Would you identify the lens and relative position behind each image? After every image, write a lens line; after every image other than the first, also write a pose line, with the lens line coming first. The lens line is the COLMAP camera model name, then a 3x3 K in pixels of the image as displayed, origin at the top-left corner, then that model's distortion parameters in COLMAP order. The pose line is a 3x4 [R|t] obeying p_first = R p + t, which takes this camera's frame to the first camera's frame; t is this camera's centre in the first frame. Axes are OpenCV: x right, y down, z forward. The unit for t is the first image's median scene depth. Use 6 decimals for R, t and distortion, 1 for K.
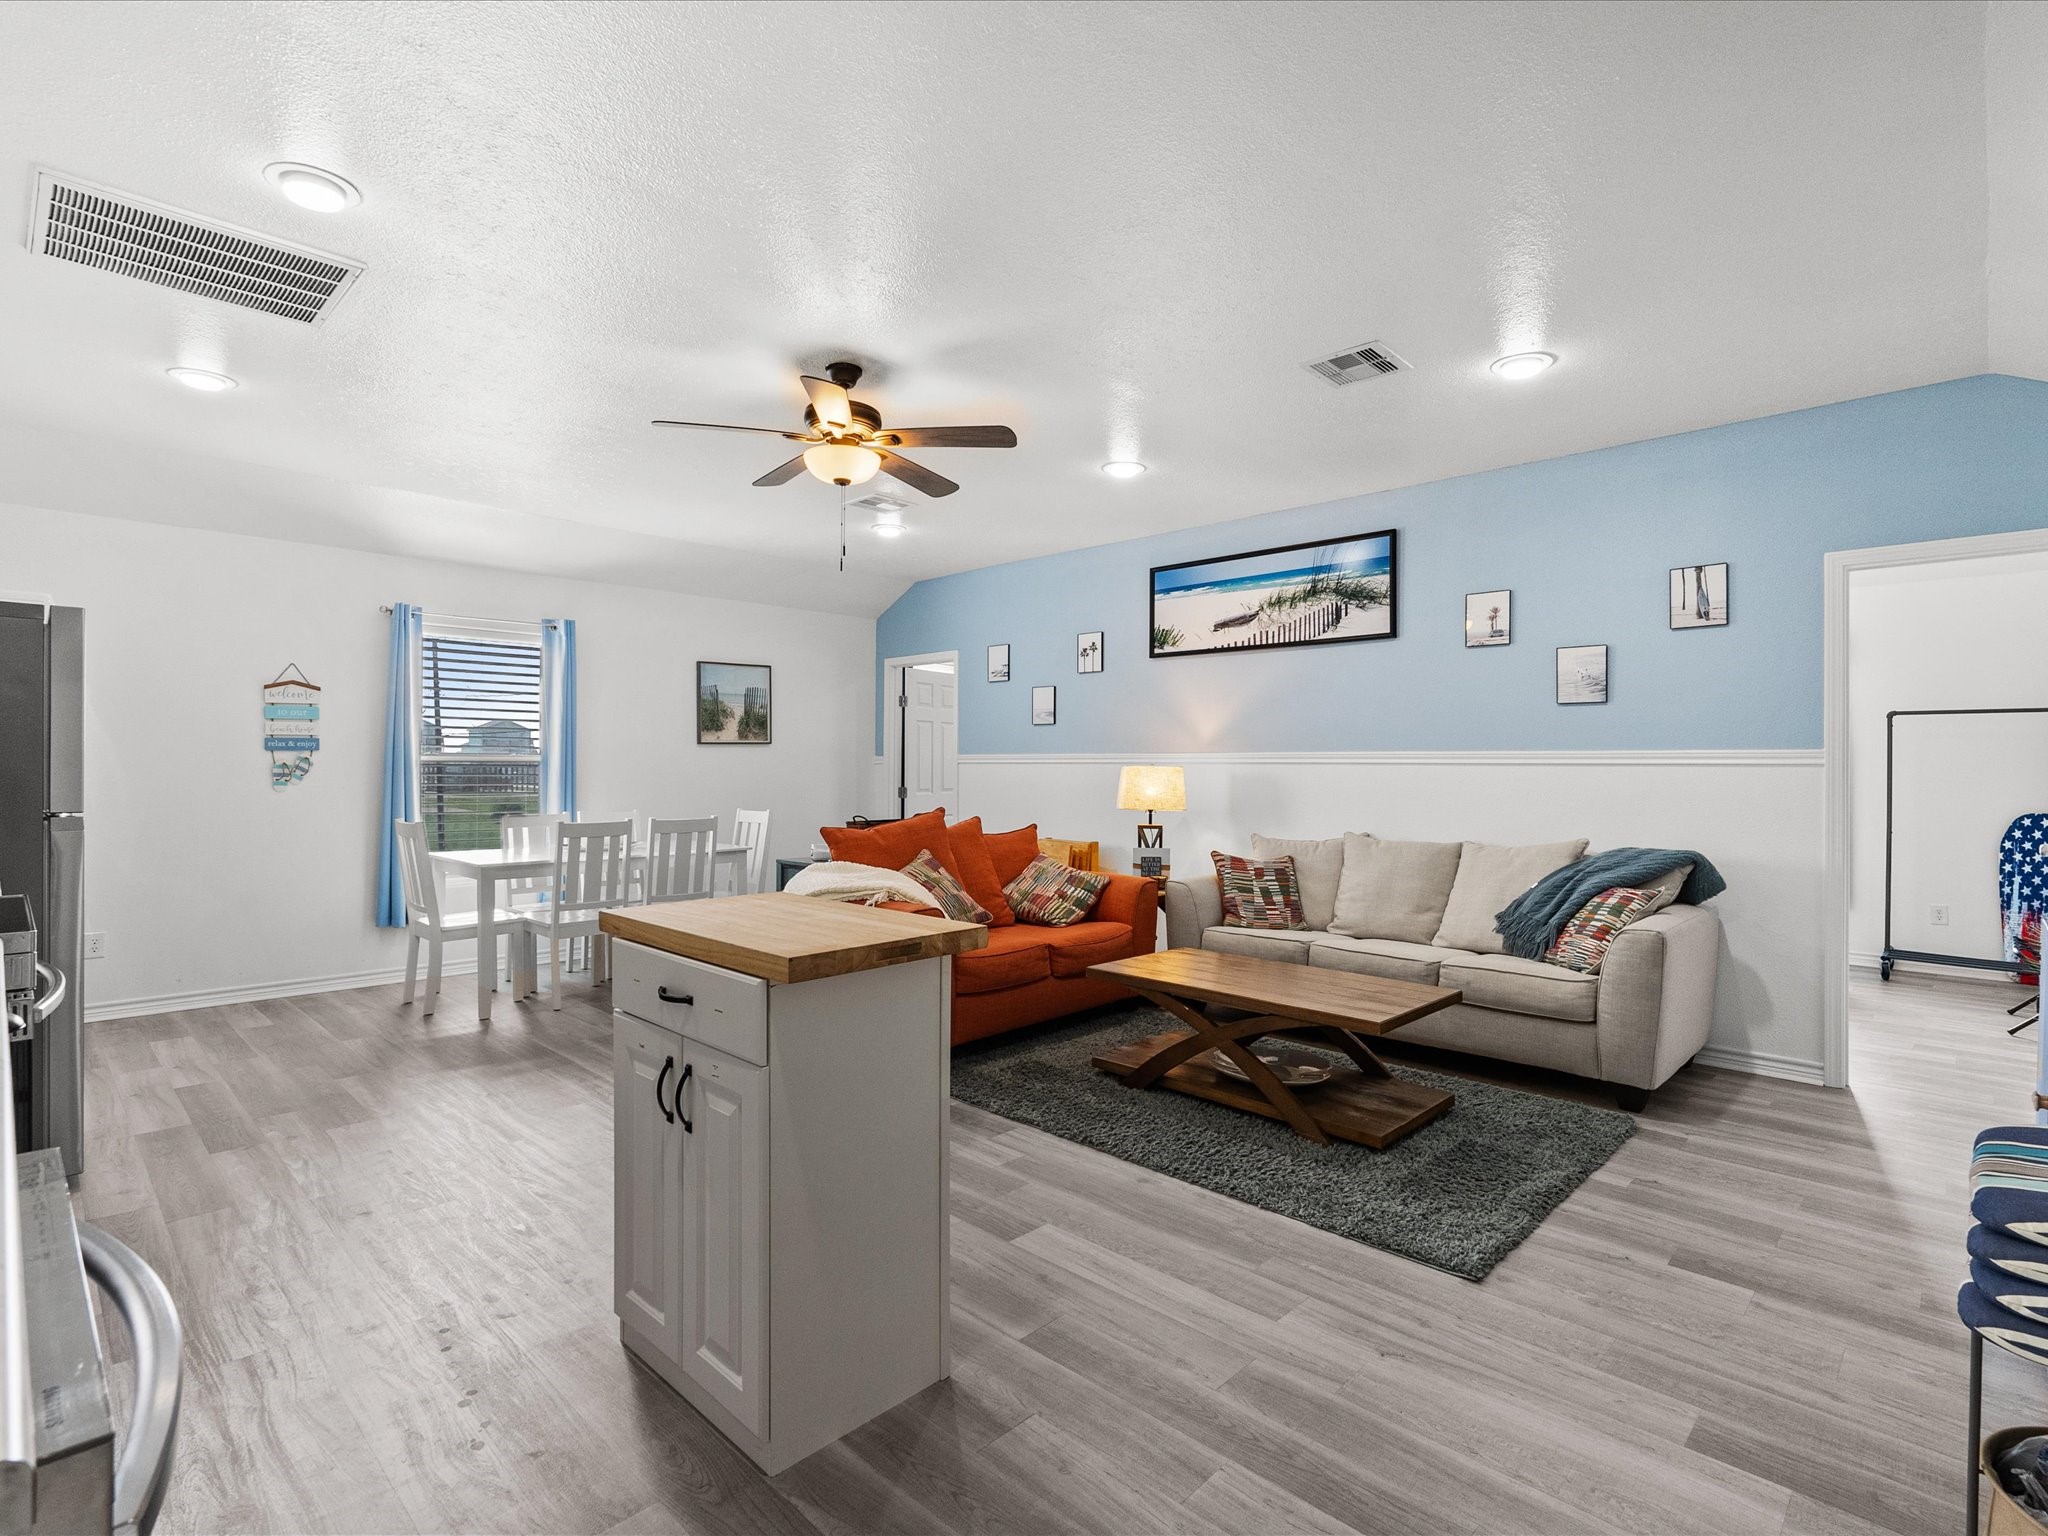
lens RADIAL K [[1011.0, 0, 1029.4], [0, 1011.0, 768.5], [0, 0, 1]] dist [-0.003759, -0.000387]
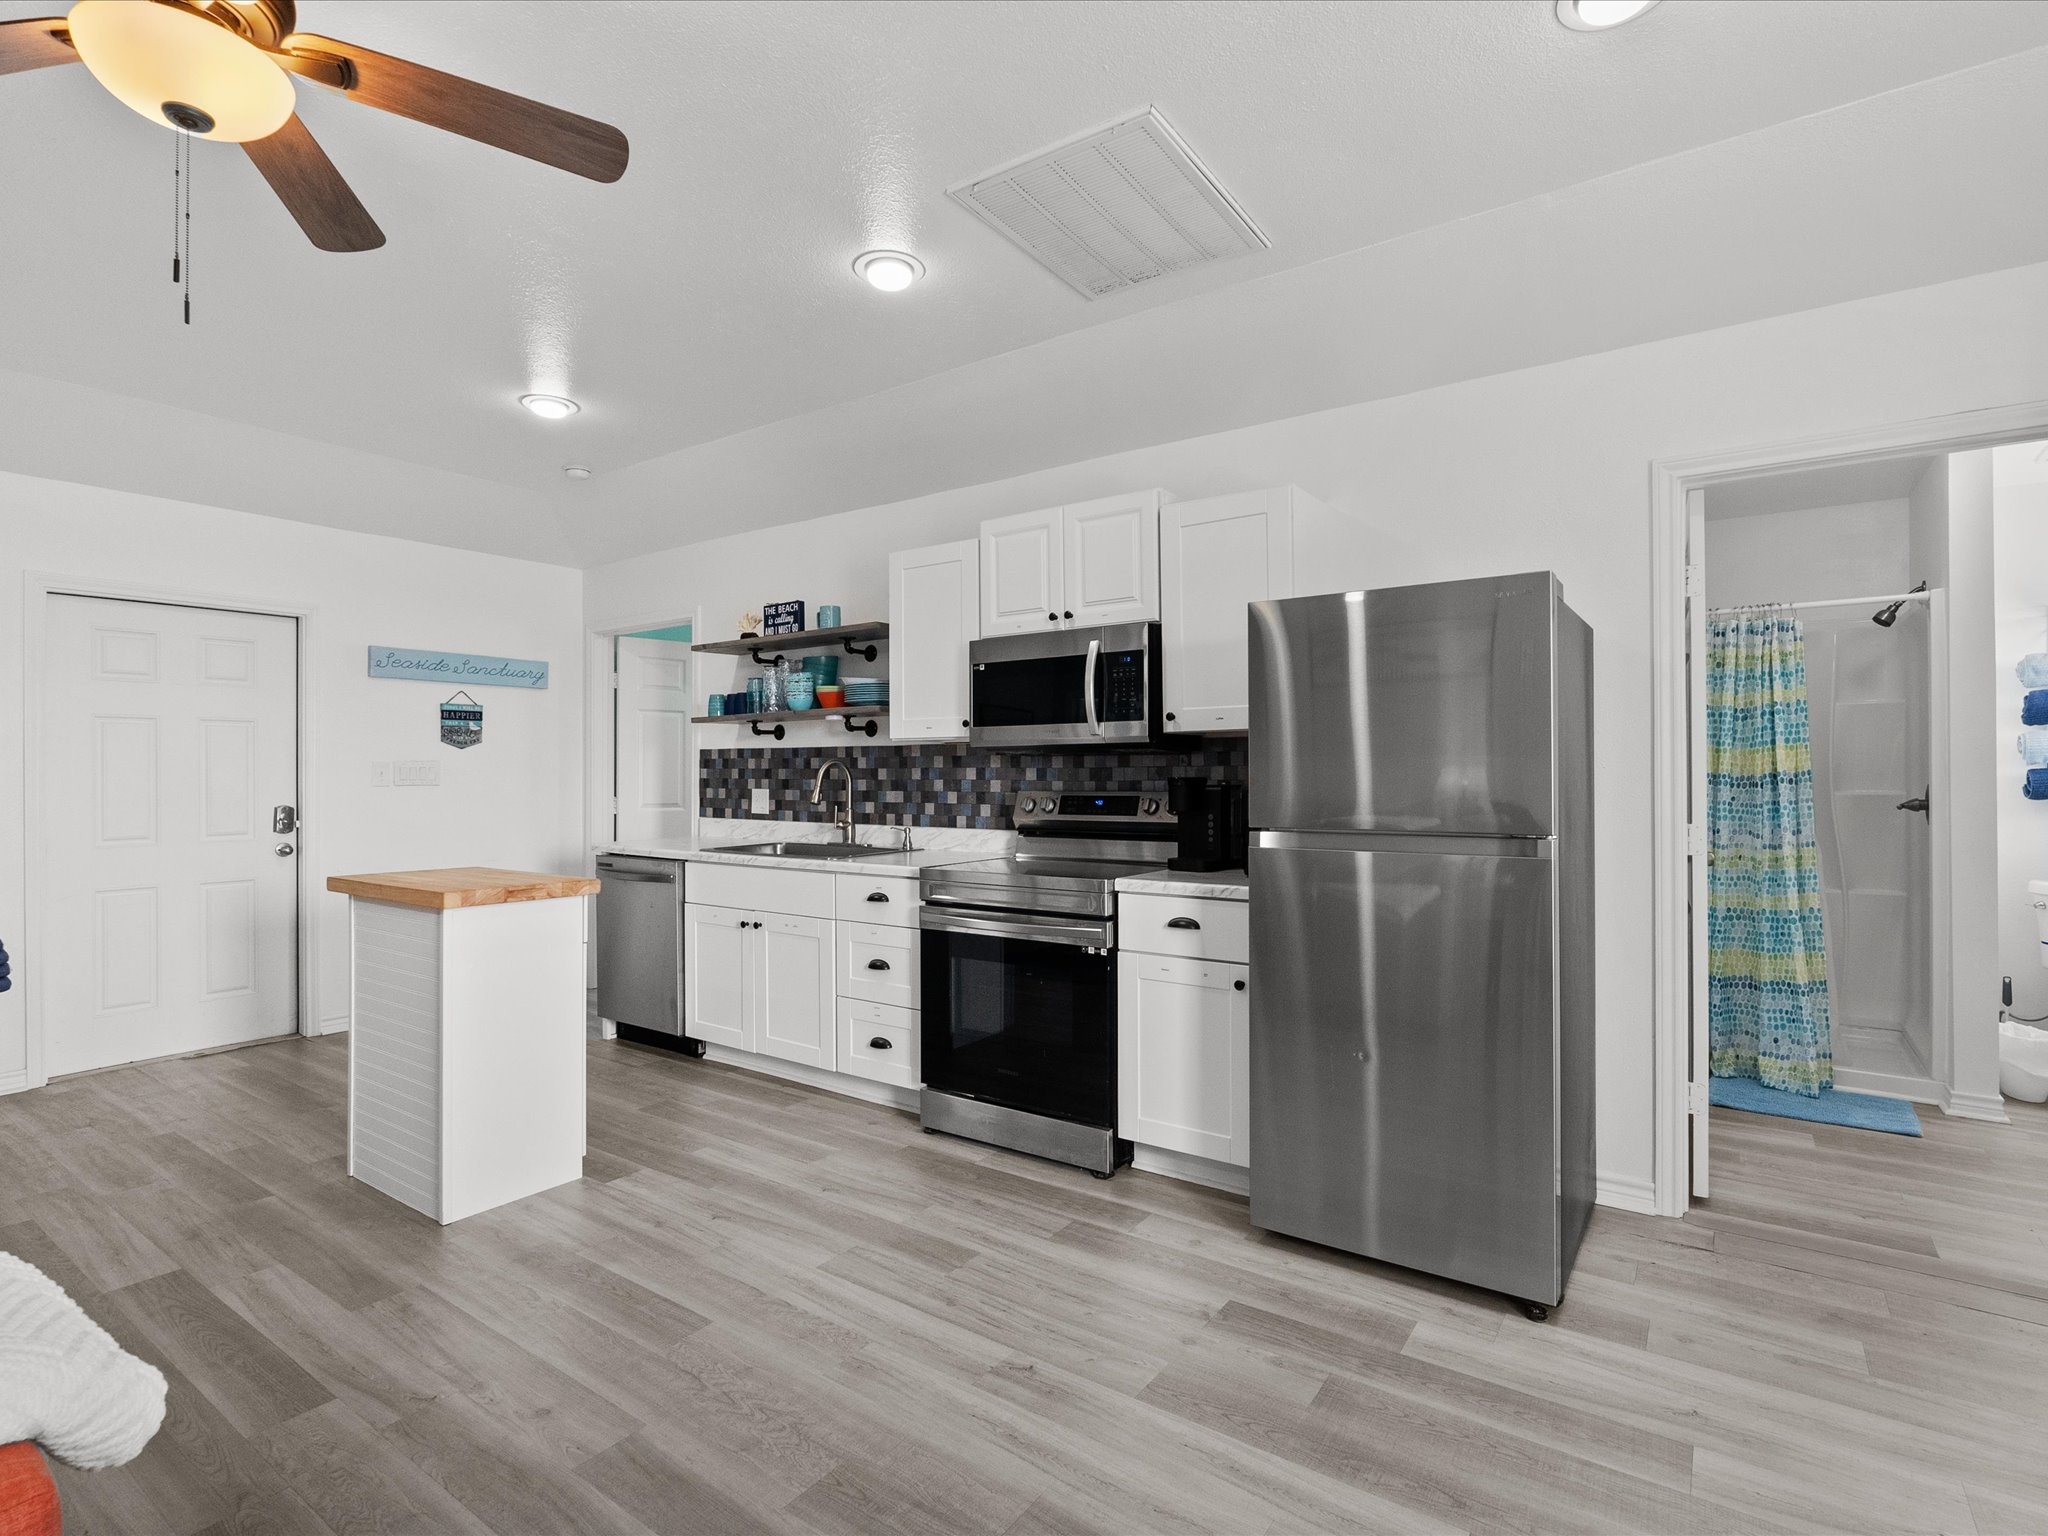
lens RADIAL K [[1011.0, 0, 1029.4], [0, 1011.0, 768.5], [0, 0, 1]] dist [-0.003759, -0.000387]
pose [[-0.988797, -0.002766, -0.149239, -0.367716], [-0.002282, 0.999992, -0.003413, -0.003233], [0.149247, -0.003035, -0.988795, 1.130104]]
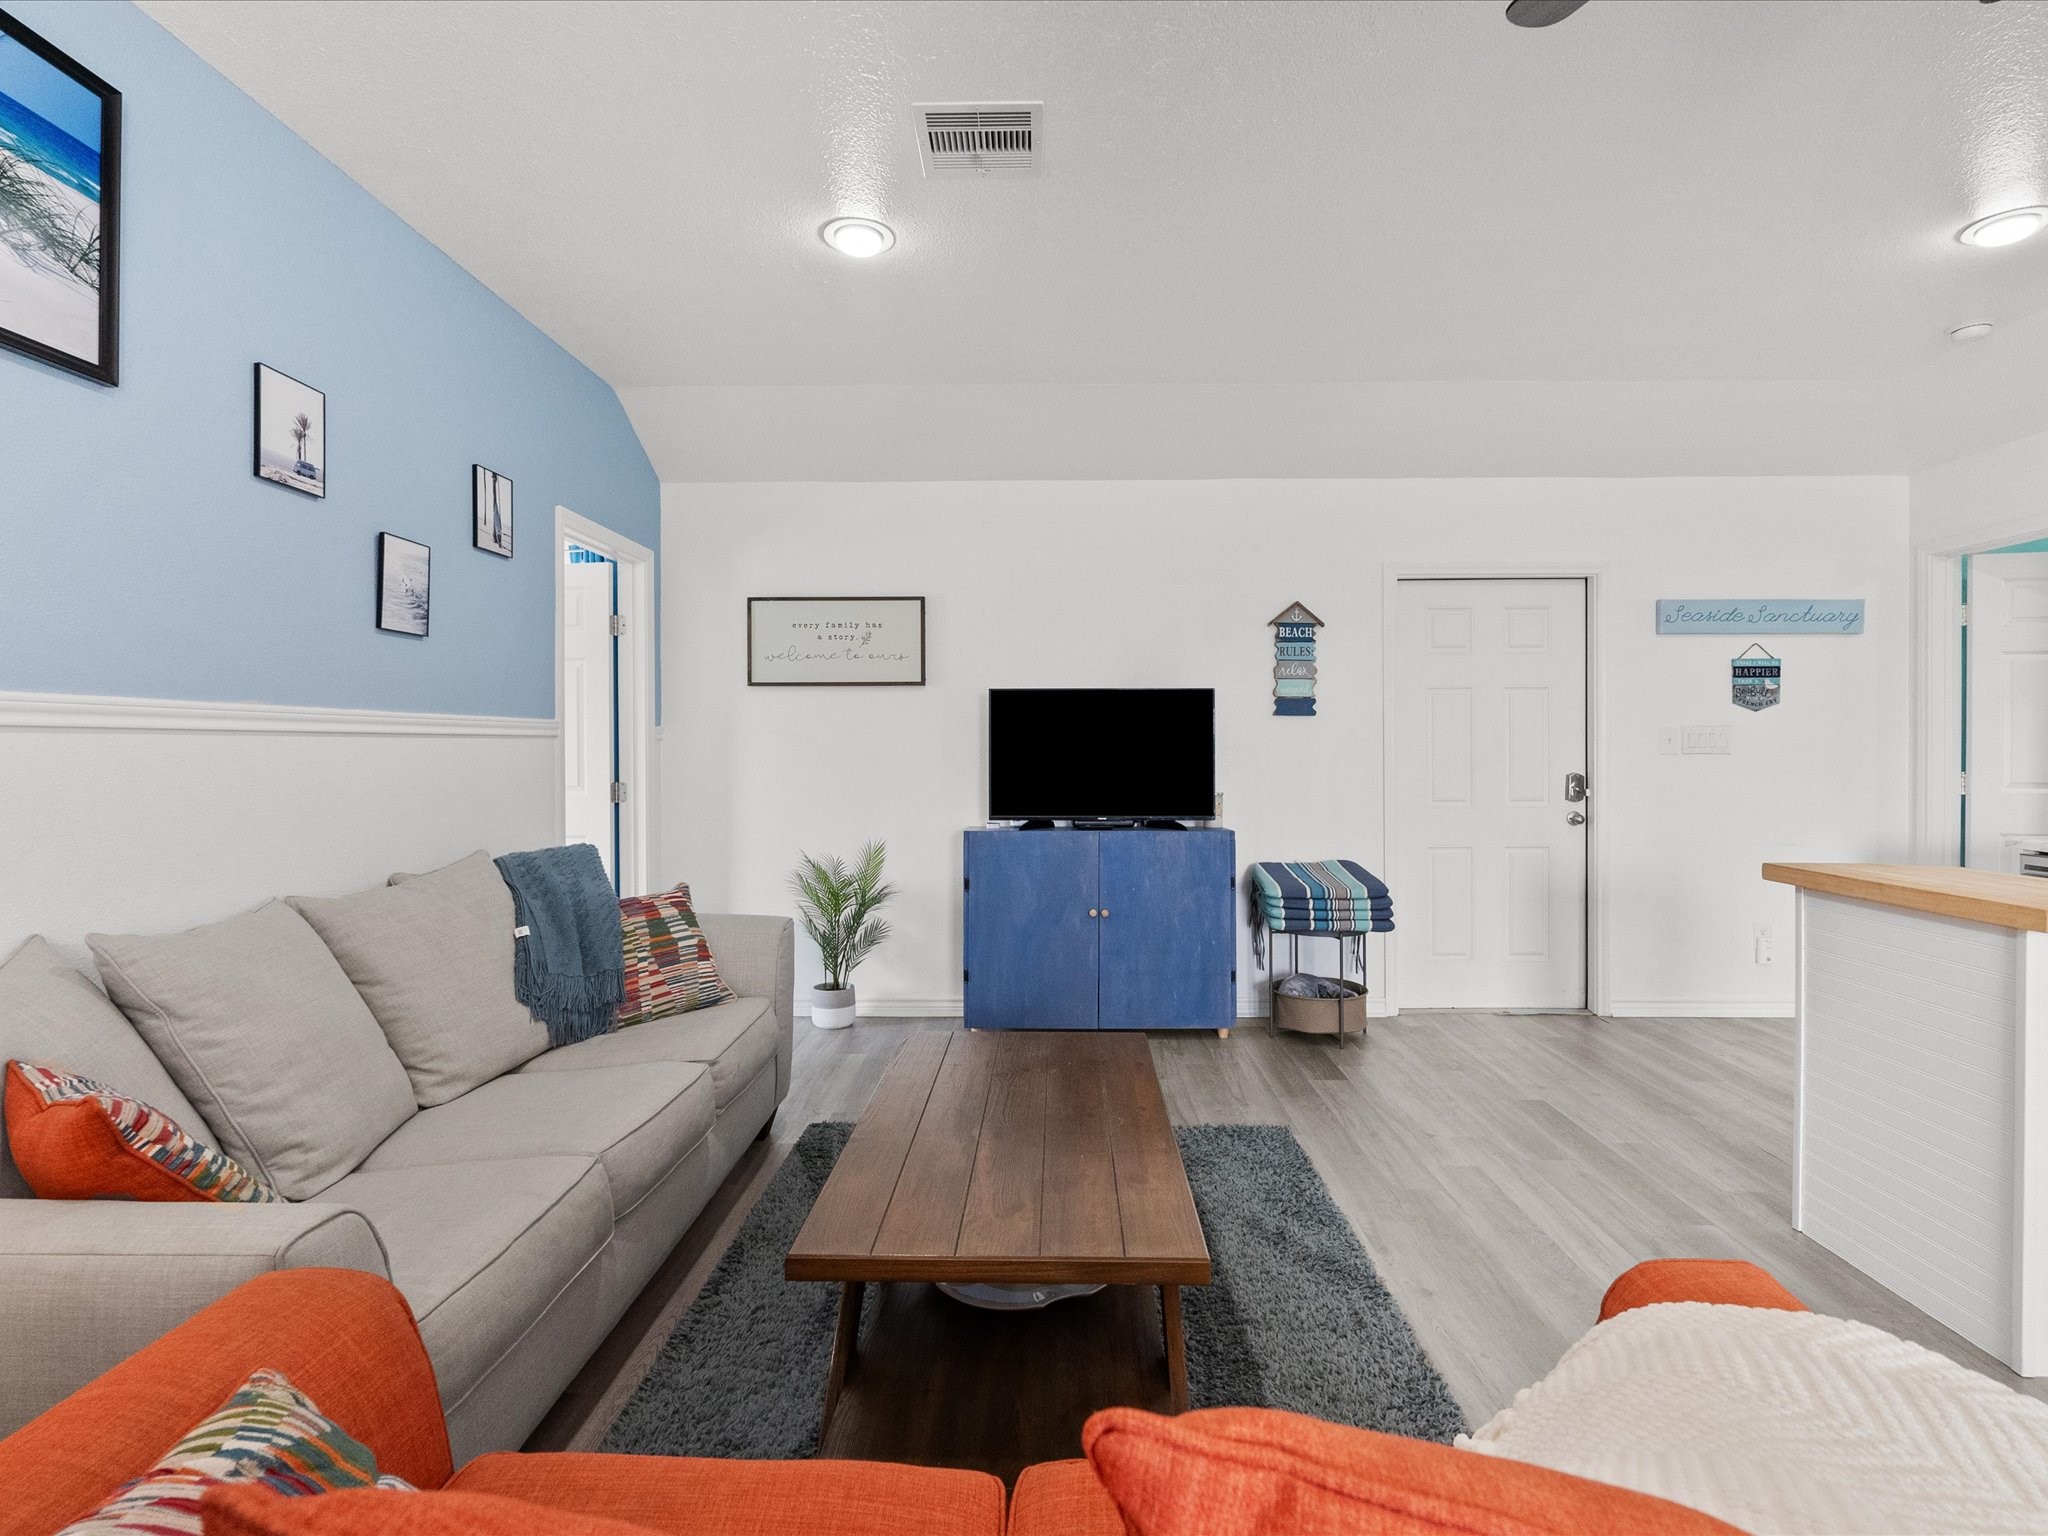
lens RADIAL K [[1015.6, 0, 1035.2], [0, 1015.6, 750.4], [0, 0, 1]] dist [-0.005060, 0.000461]
pose [[-0.683203, -0.008388, 0.730180, -0.148091], [-0.000112, 0.999935, 0.011381, -0.001254], [-0.730228, 0.007694, -0.683160, 1.080113]]
